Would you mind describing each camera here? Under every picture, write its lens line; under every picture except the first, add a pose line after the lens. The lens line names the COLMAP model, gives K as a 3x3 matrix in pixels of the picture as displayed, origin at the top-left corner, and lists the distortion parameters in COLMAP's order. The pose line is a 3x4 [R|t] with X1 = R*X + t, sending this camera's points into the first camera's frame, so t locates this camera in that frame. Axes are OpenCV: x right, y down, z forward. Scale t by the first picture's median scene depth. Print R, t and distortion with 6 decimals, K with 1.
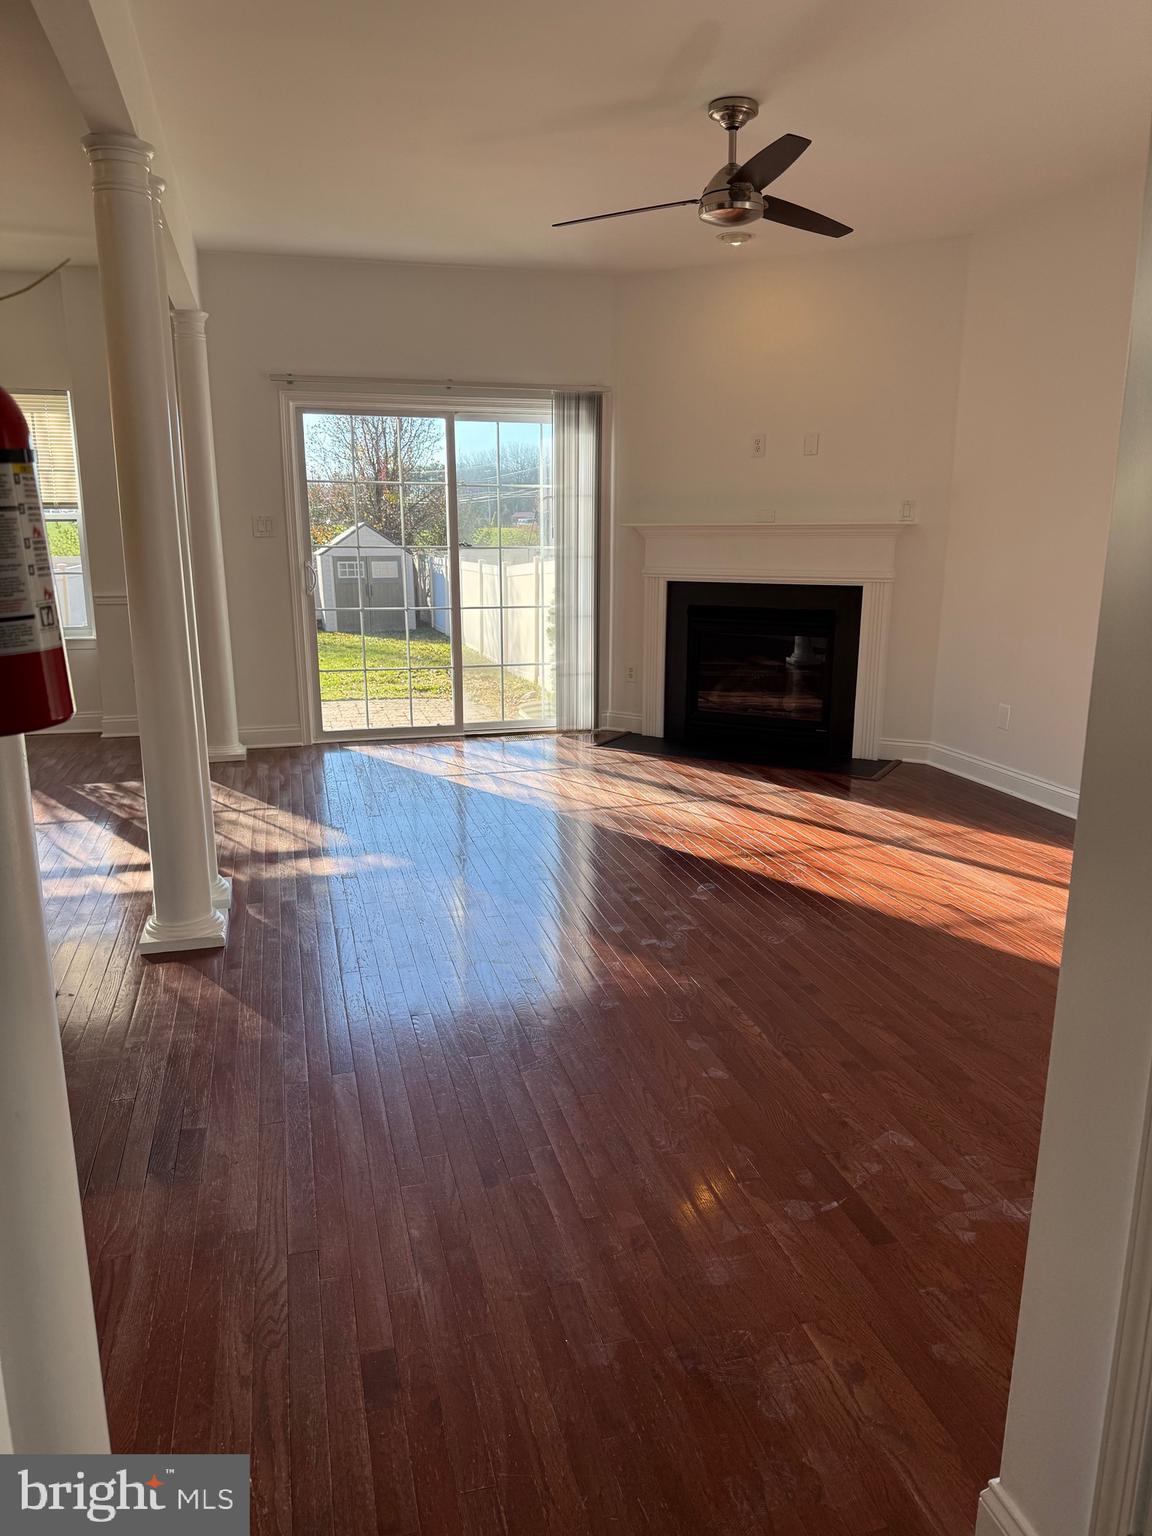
lens RADIAL K [[1073.0, 0, 582.1], [0, 1073.0, 772.4], [0, 0, 1]] dist [0.061145, -0.087379]
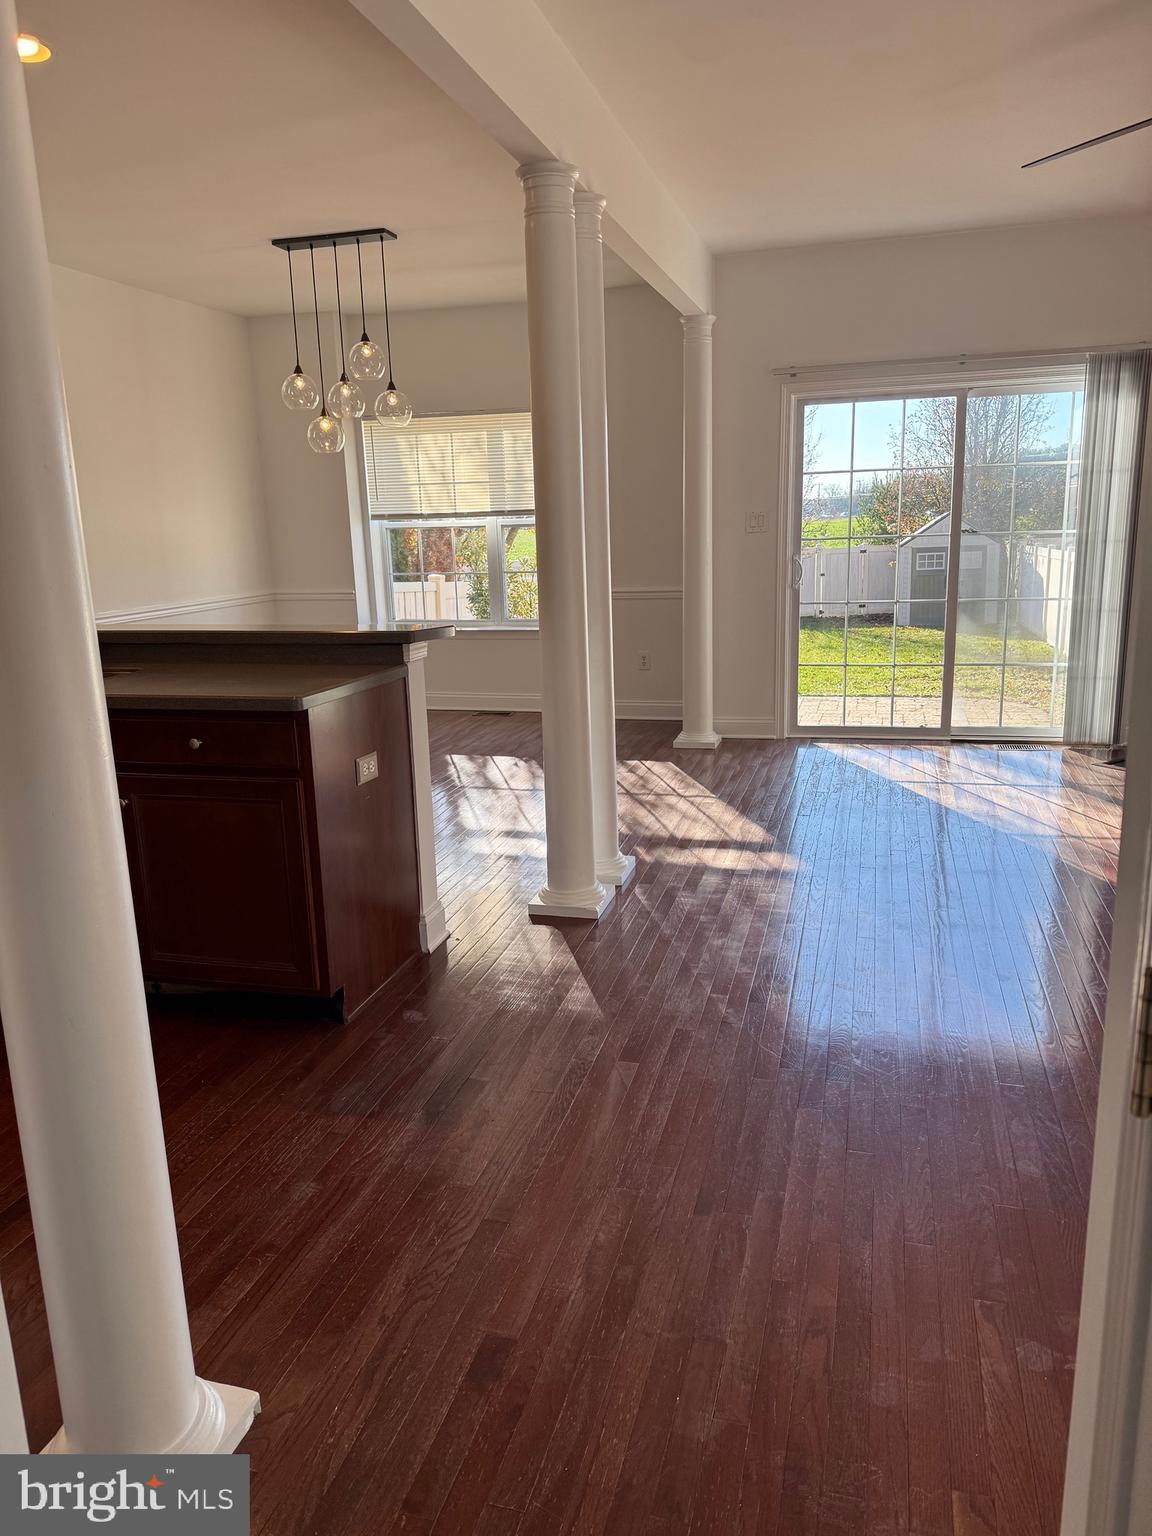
lens RADIAL K [[1073.0, 0, 582.1], [0, 1073.0, 772.4], [0, 0, 1]] dist [0.061145, -0.087379]
pose [[0.856835, 0.090197, -0.507641, 0.103588], [-0.086954, 0.995756, 0.030158, -0.008301], [0.508206, 0.018301, 0.861041, 0.047920]]
